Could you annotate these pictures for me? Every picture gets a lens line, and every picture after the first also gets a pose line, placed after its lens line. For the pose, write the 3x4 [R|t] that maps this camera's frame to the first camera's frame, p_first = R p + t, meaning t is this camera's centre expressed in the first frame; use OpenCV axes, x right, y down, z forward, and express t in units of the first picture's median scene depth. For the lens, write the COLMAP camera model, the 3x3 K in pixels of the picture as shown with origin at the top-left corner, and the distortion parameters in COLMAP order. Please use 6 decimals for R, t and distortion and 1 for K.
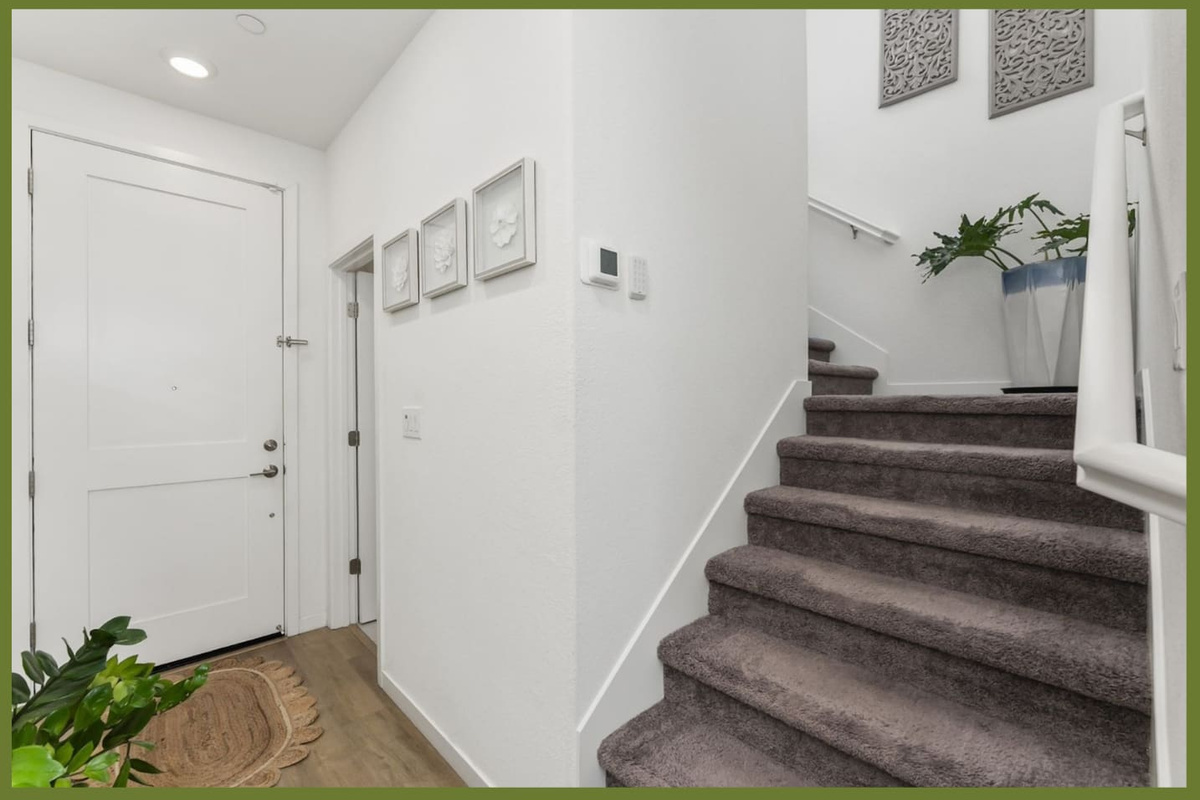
lens RADIAL K [[498.1, 0, 600.0], [0, 498.1, 400.0], [0, 0, 1]] dist [-0.001244, -0.000292]
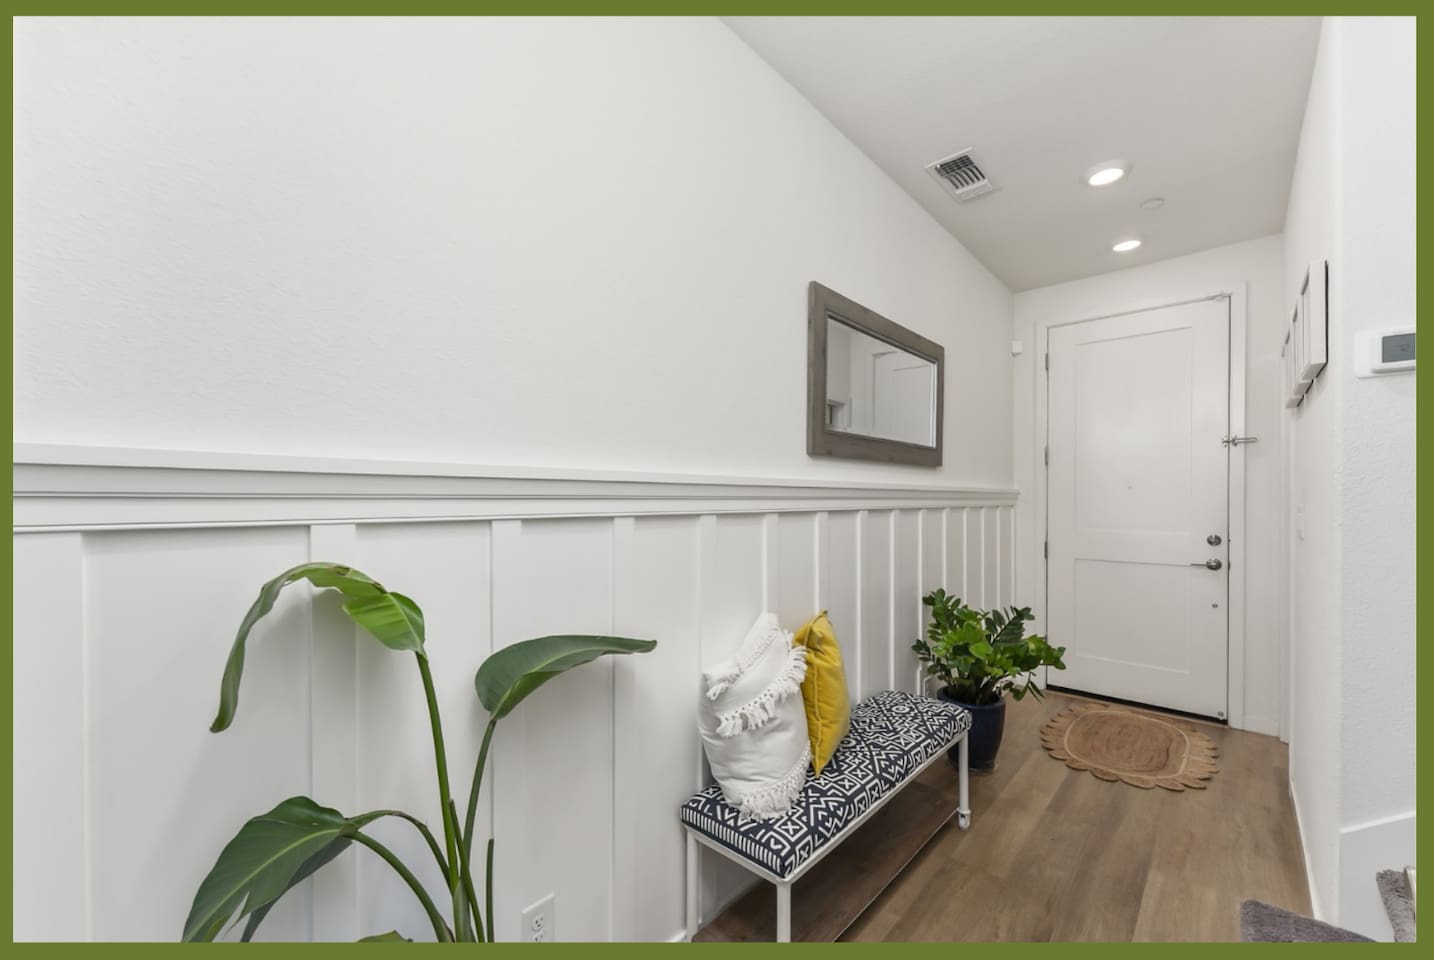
lens RADIAL K [[560.4, 0, 720.9], [0, 560.4, 487.8], [0, 0, 1]] dist [0.000611, -0.000223]
pose [[0.082542, -0.009256, -0.996545, 0.468154], [-0.007745, 0.999921, -0.009929, -0.000930], [0.996557, 0.008537, 0.082464, -0.160221]]
